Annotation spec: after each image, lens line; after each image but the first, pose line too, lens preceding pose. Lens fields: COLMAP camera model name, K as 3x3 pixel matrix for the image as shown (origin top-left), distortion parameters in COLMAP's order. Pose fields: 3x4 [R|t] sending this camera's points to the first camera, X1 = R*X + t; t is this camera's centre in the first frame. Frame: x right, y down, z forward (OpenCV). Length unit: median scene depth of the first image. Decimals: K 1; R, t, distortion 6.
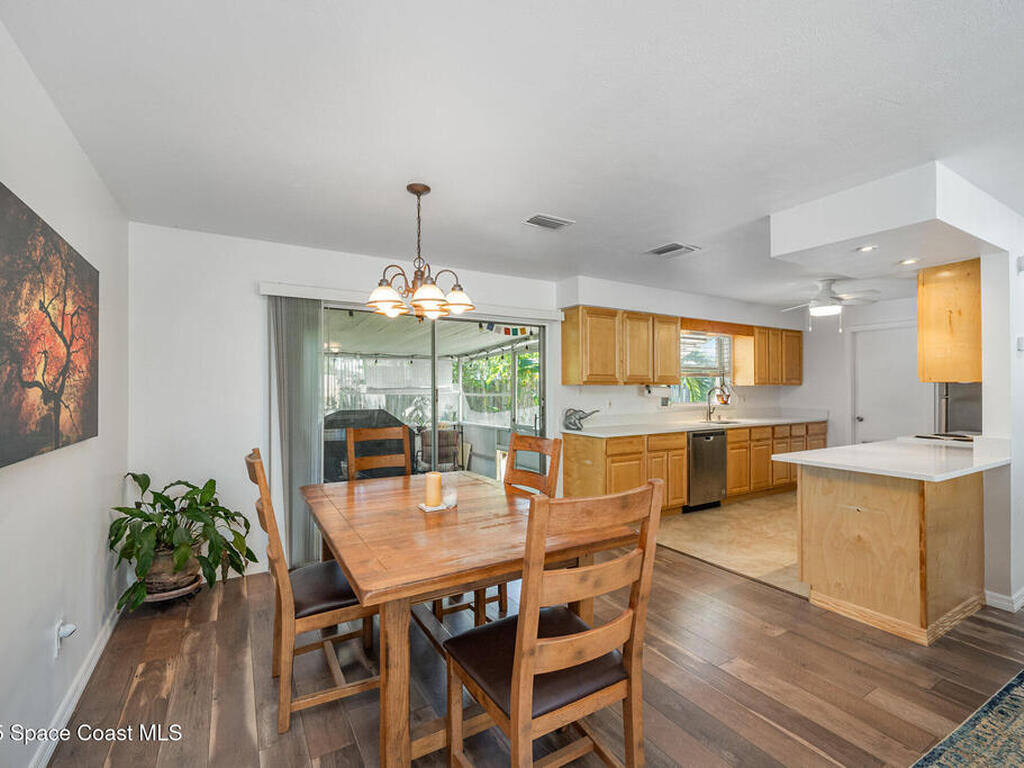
lens RADIAL K [[470.1, 0, 512.1], [0, 470.1, 387.9], [0, 0, 1]] dist [-0.000432, -0.000019]
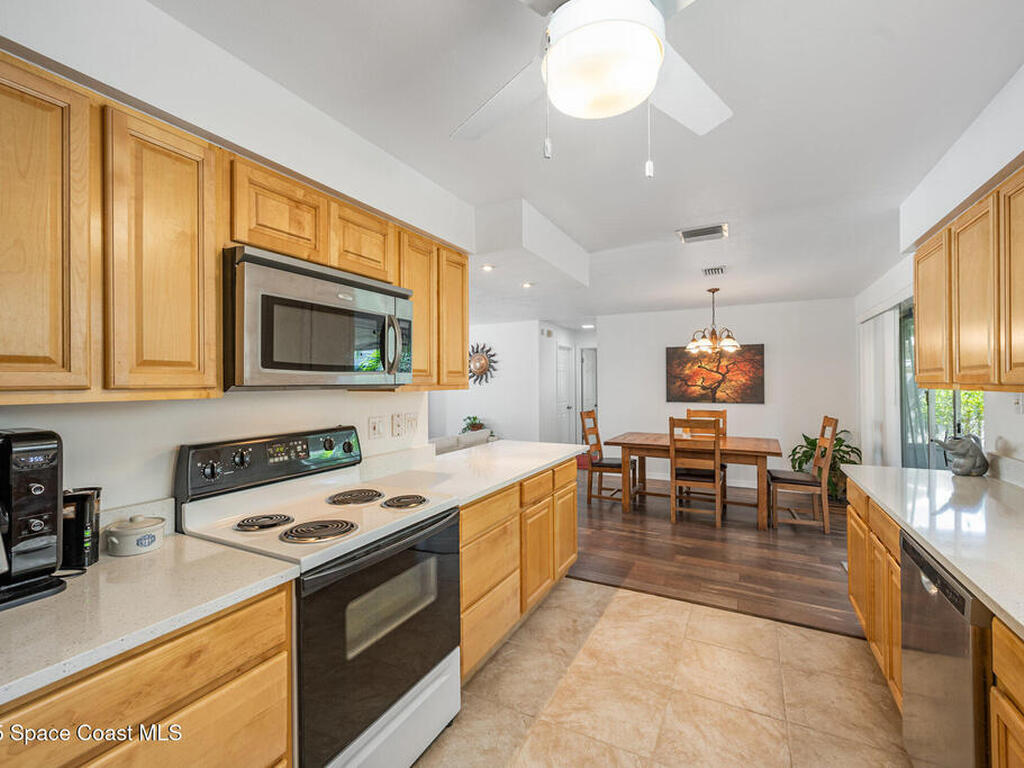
lens RADIAL K [[455.3, 0, 511.3], [0, 455.3, 377.0], [0, 0, 1]] dist [0.000833, 0.000317]
pose [[-0.852048, 0.007469, -0.523411, 0.870804], [0.012587, 0.999901, -0.006221, -0.020671], [0.523313, -0.011889, -0.852058, 1.235126]]
